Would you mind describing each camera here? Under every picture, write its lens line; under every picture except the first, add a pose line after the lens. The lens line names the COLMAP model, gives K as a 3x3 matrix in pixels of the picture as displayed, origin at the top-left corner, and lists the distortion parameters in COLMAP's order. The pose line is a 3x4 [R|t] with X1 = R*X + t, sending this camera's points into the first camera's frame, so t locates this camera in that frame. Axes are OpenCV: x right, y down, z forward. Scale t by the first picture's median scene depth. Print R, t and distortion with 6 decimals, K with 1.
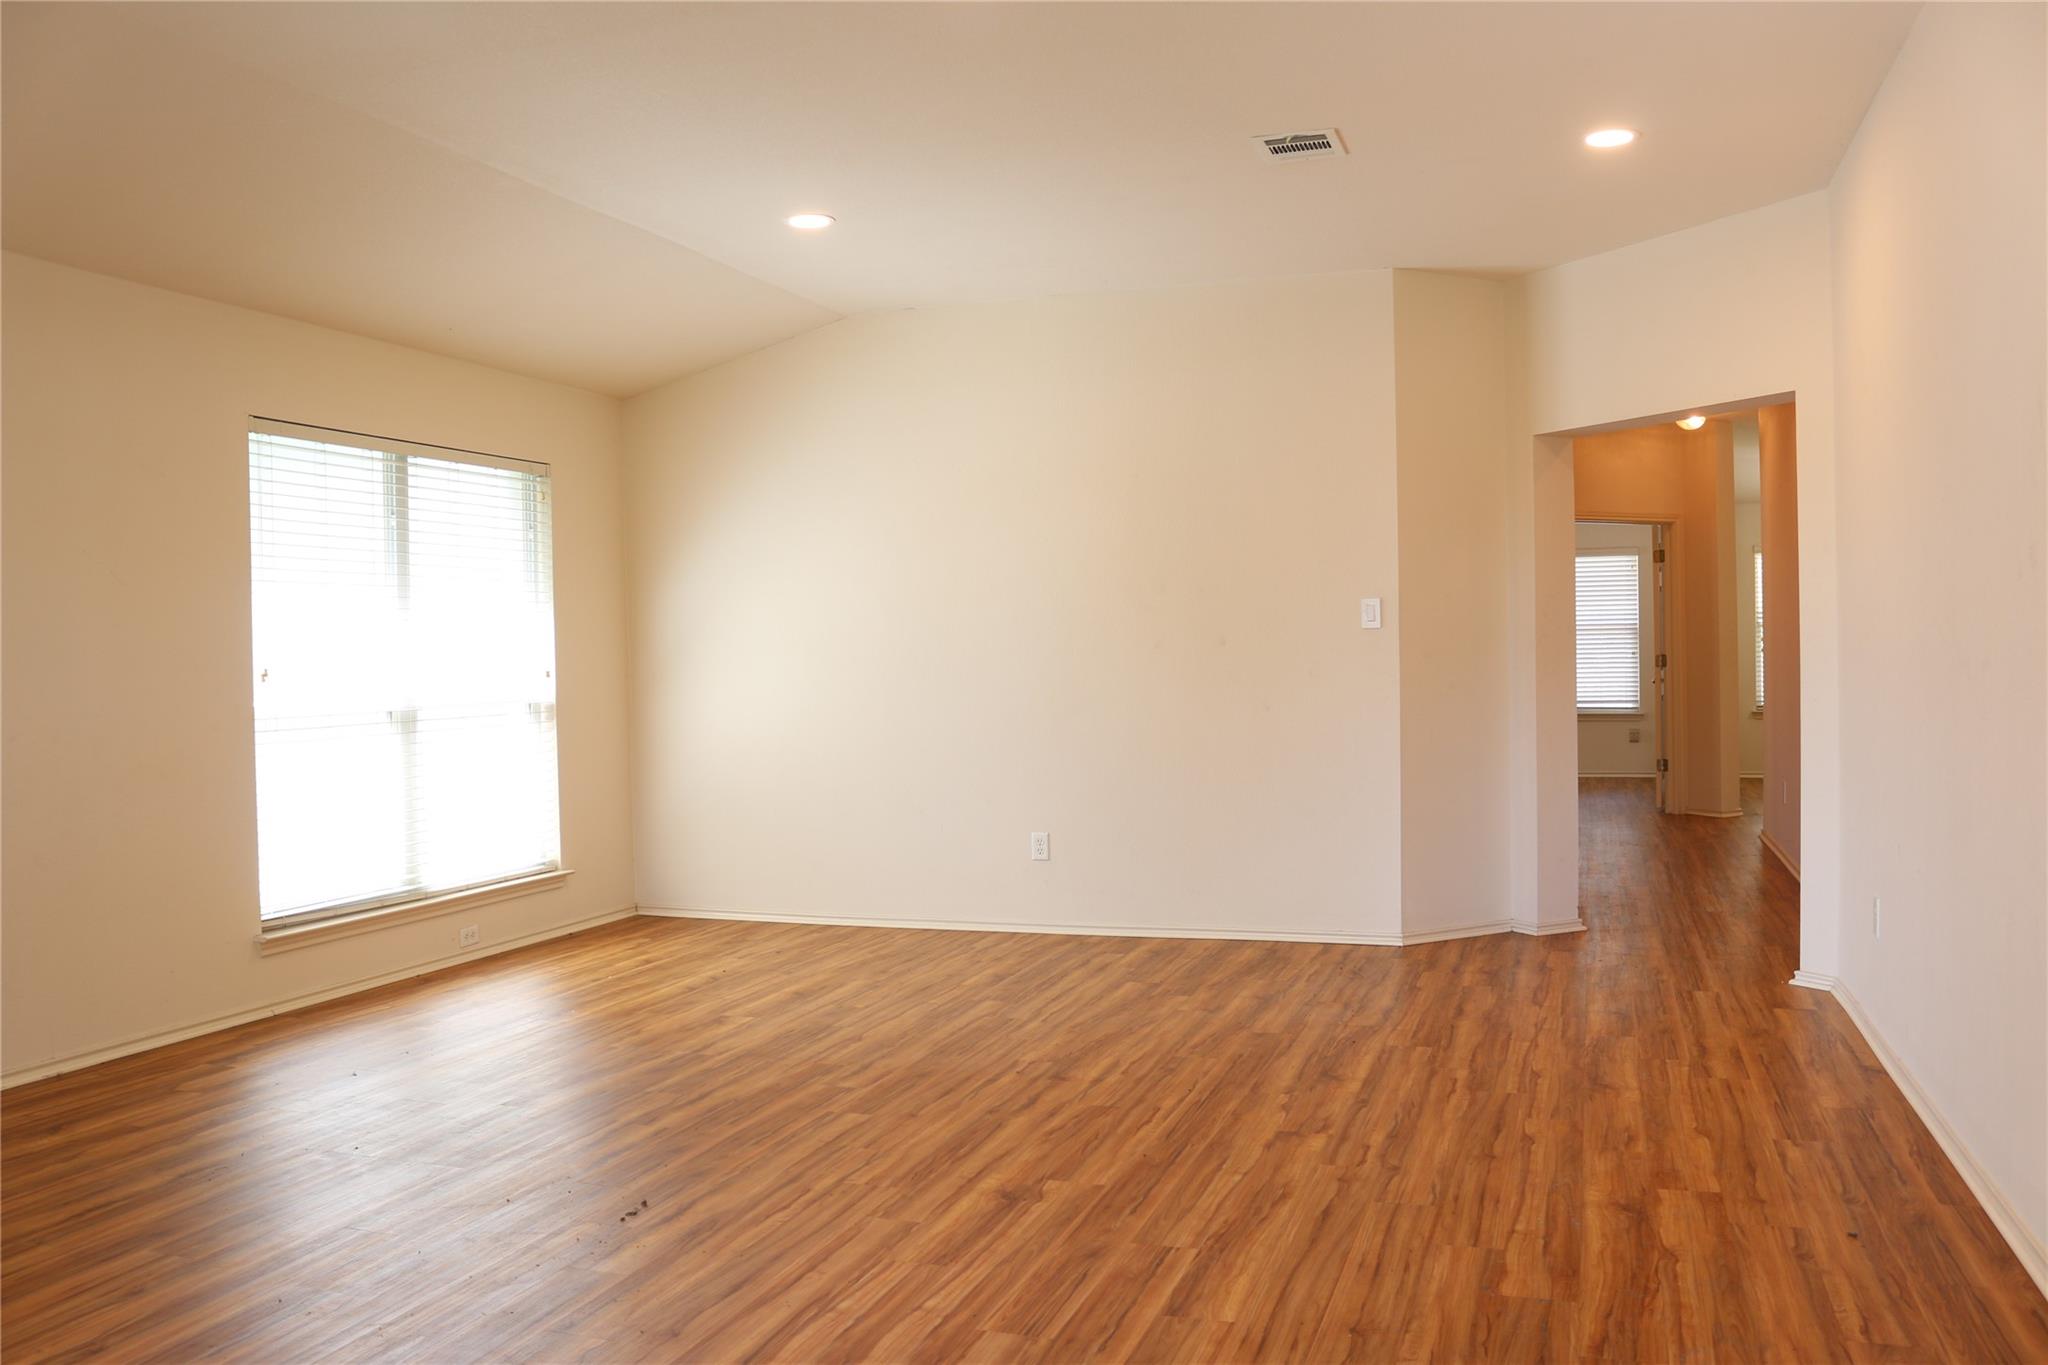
lens RADIAL K [[1723.1, 0, 1023.7], [0, 1723.1, 674.5], [0, 0, 1]] dist [-0.068461, 0.013746]
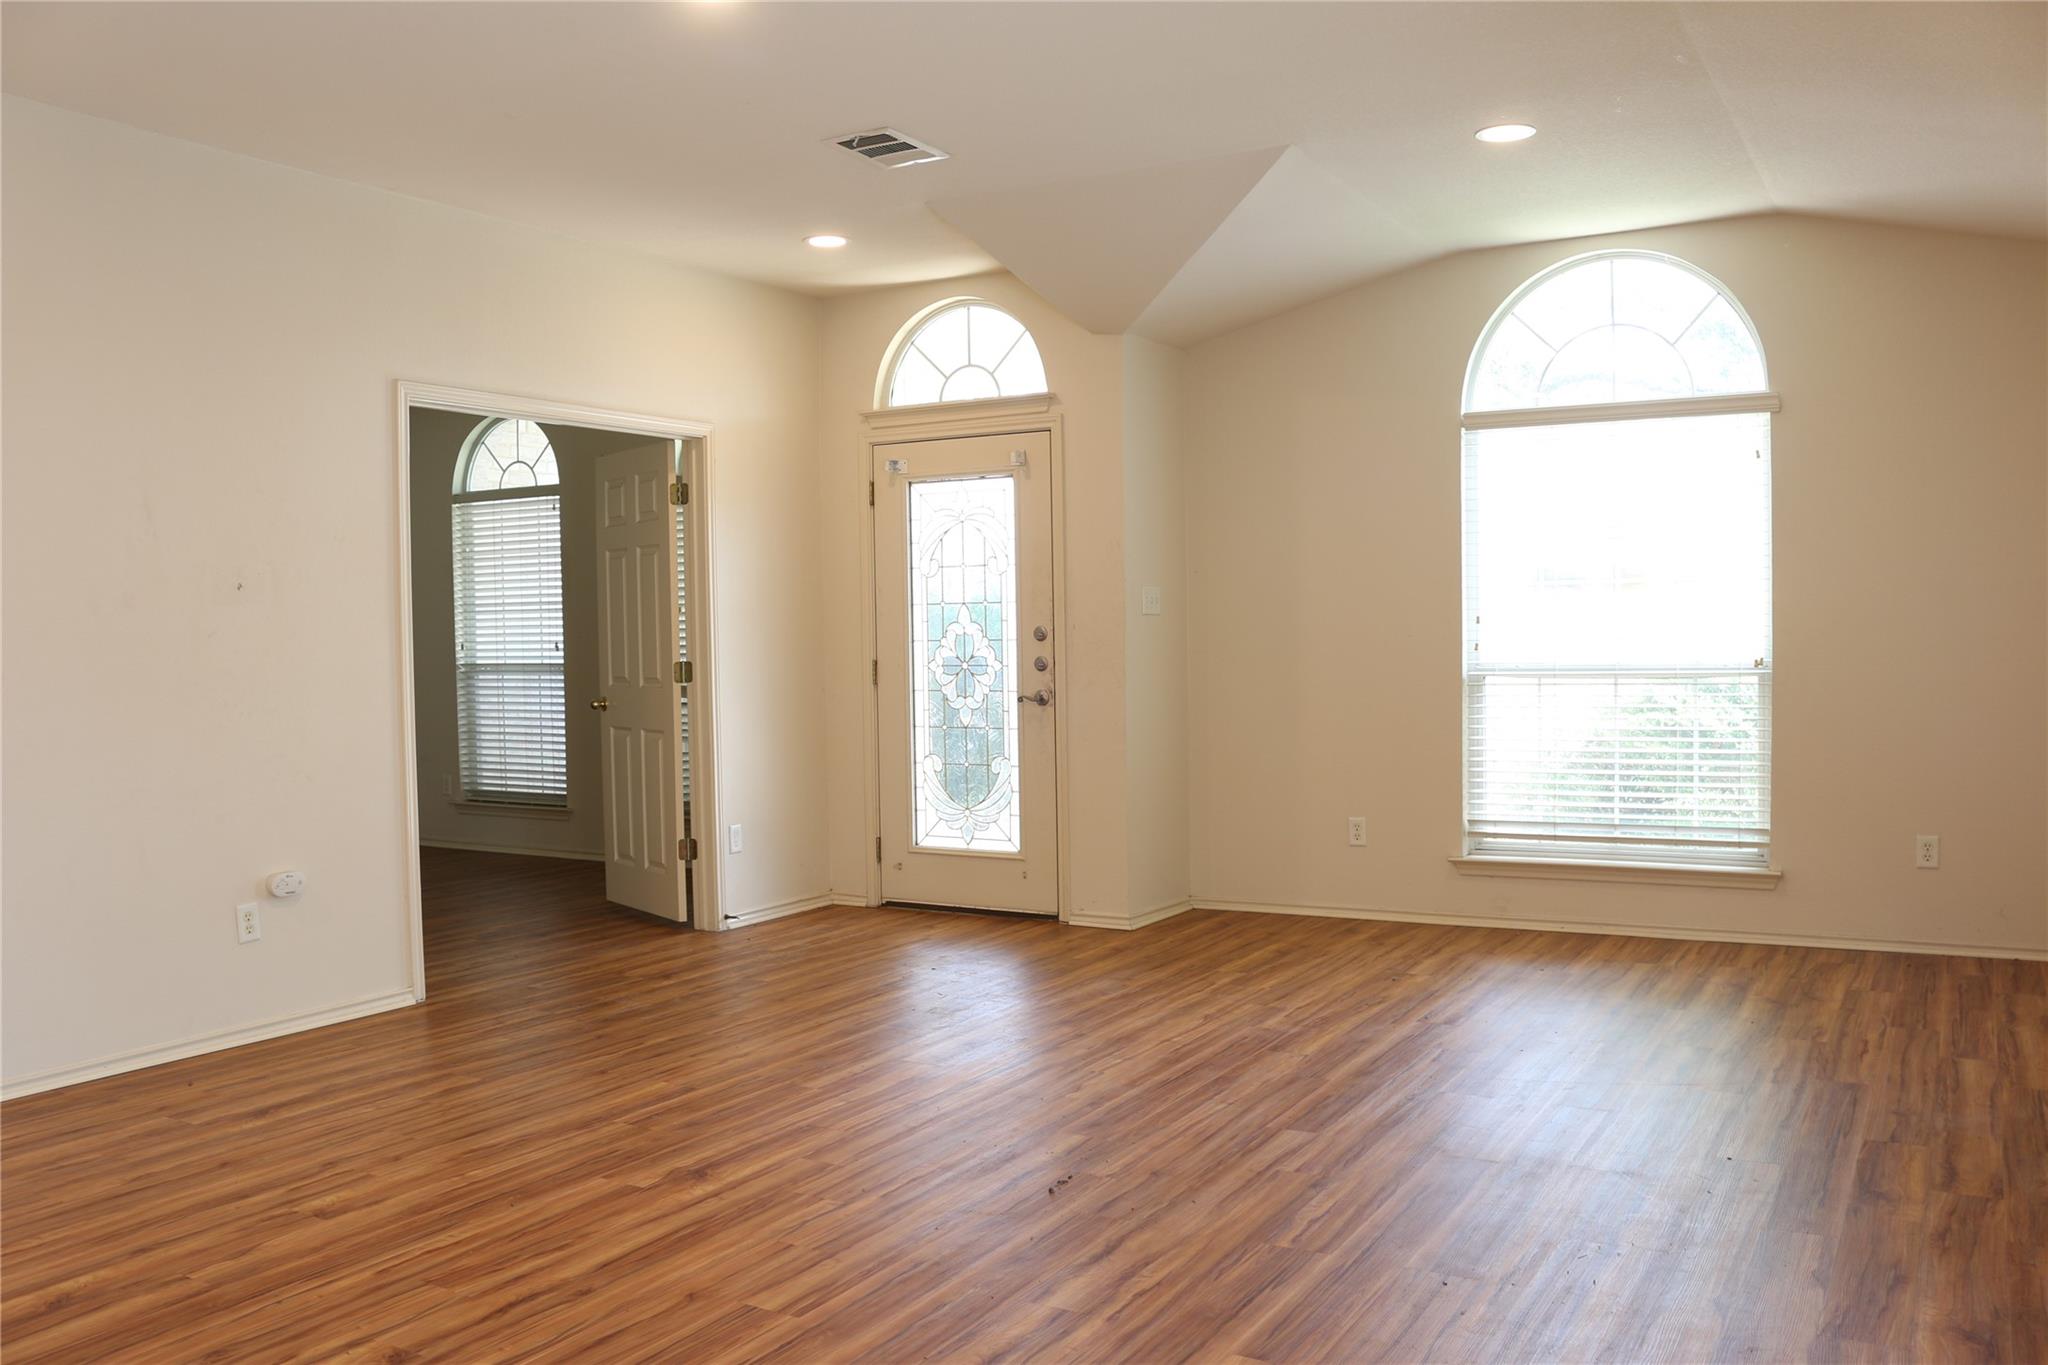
lens RADIAL K [[1723.1, 0, 1024.5], [0, 1723.1, 687.5], [0, 0, 1]] dist [-0.068461, 0.013746]
pose [[-0.980586, 0.028642, 0.193985, -0.392684], [0.037738, 0.998347, 0.043358, -0.023794], [-0.192422, 0.049837, -0.980046, 1.883202]]
